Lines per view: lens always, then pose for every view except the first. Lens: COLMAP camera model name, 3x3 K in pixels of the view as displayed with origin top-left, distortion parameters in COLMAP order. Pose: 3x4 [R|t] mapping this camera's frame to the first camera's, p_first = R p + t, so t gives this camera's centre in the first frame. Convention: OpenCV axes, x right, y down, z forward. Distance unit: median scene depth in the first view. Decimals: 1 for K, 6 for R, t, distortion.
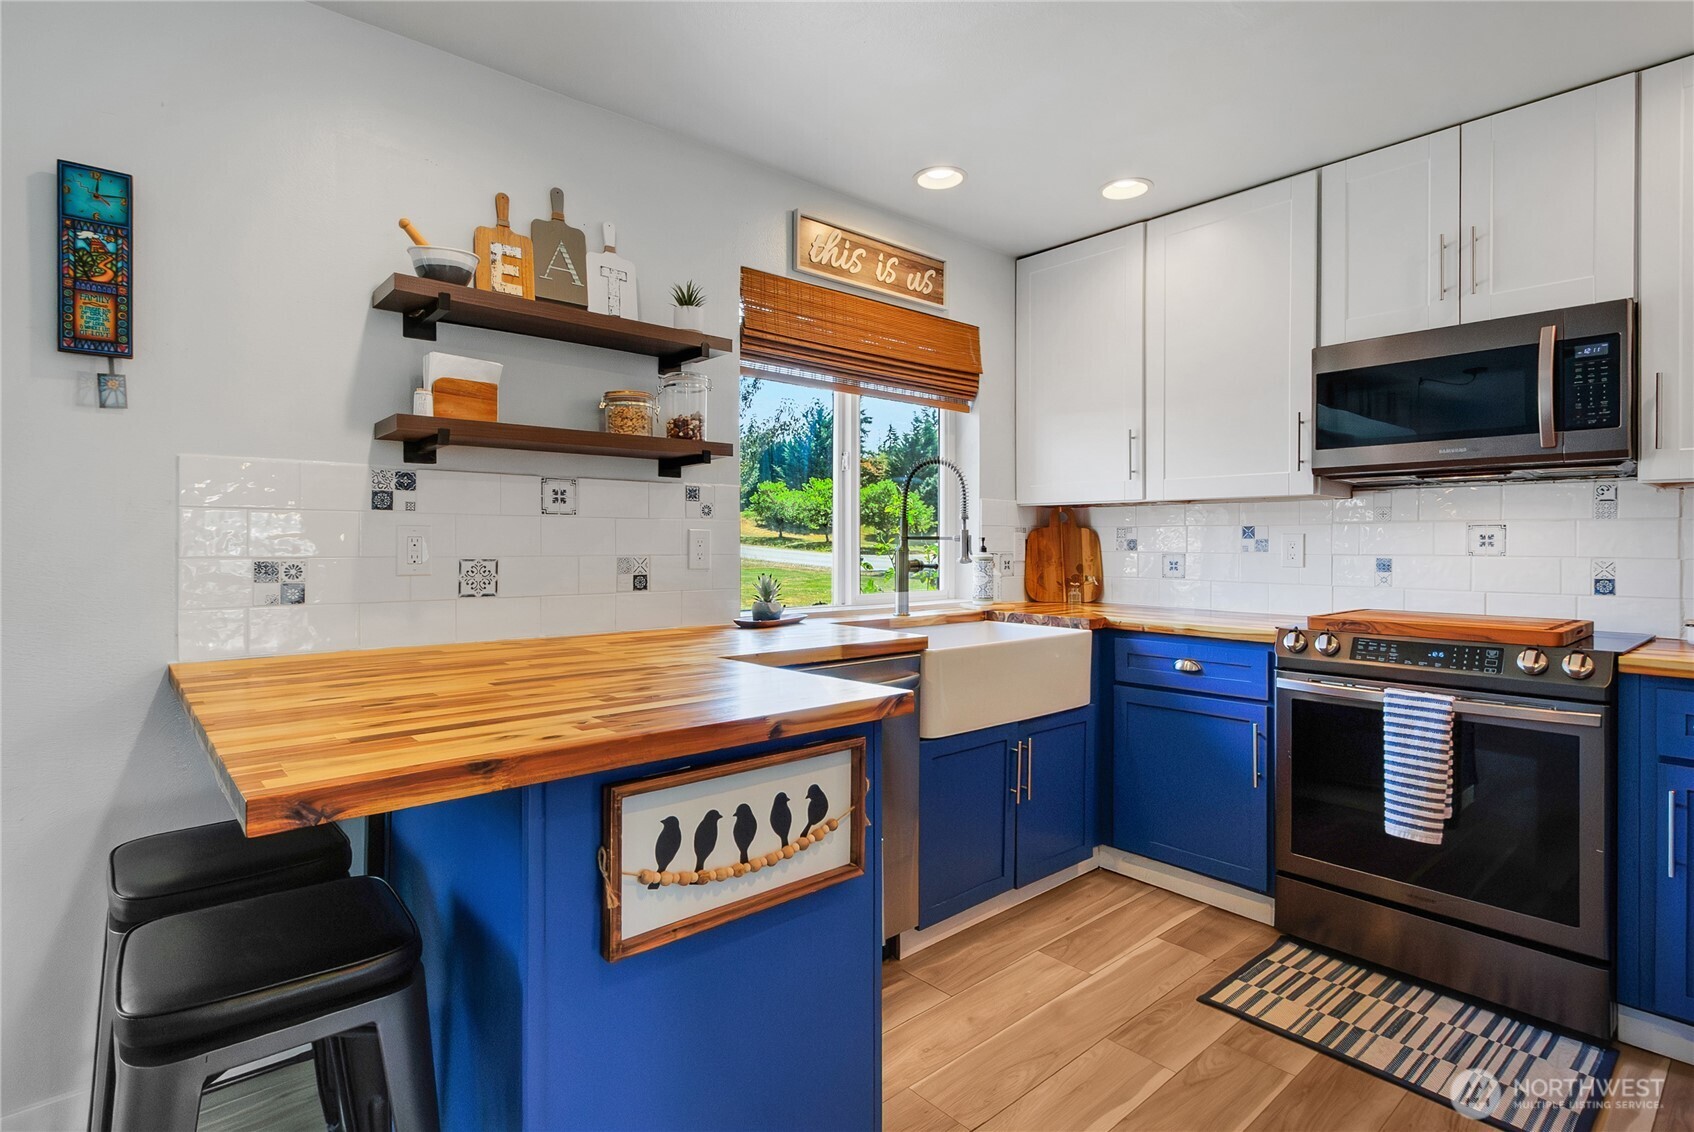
lens RADIAL K [[839.9, 0, 853.7], [0, 839.9, 551.4], [0, 0, 1]] dist [-0.002192, -0.000115]
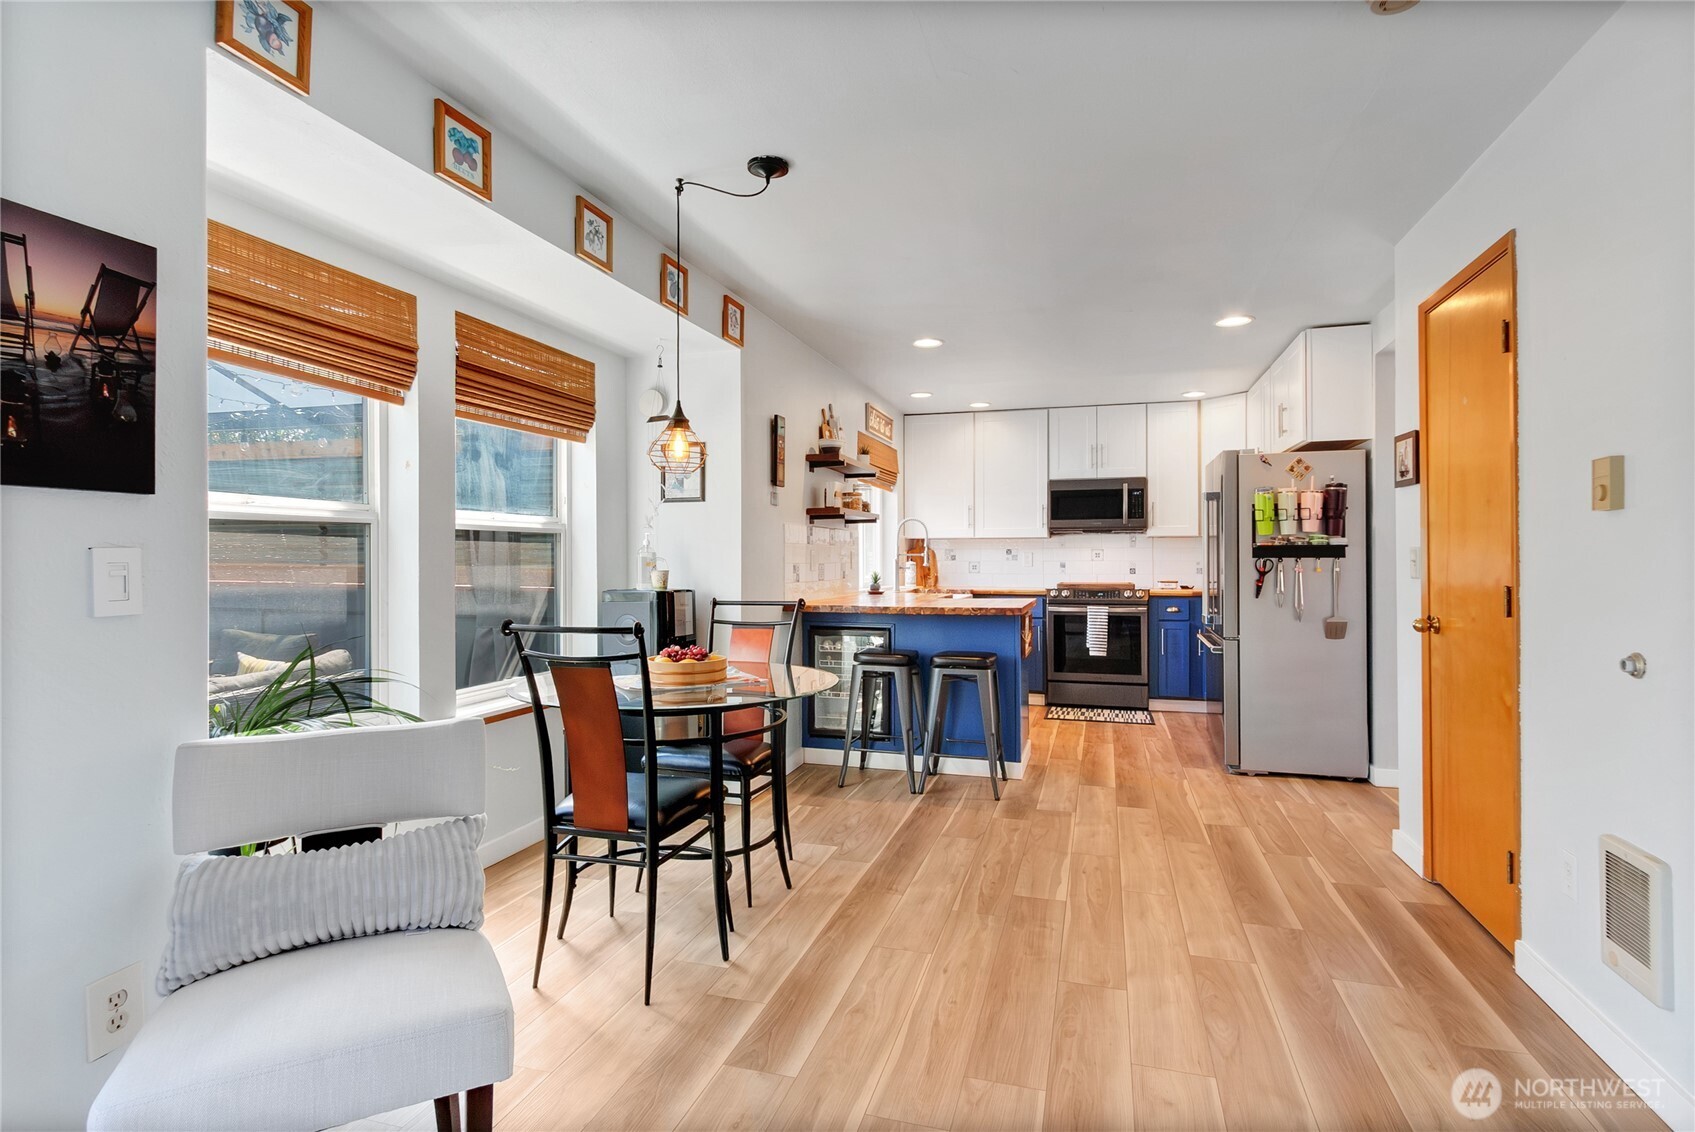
lens RADIAL K [[840.4, 0, 843.1], [0, 840.4, 563.1], [0, 0, 1]] dist [-0.002192, -0.000115]
pose [[0.850872, -0.007982, 0.525312, -1.468902], [0.009778, 0.999952, -0.000643, 0.006704], [-0.525282, 0.005683, 0.850909, -0.934447]]
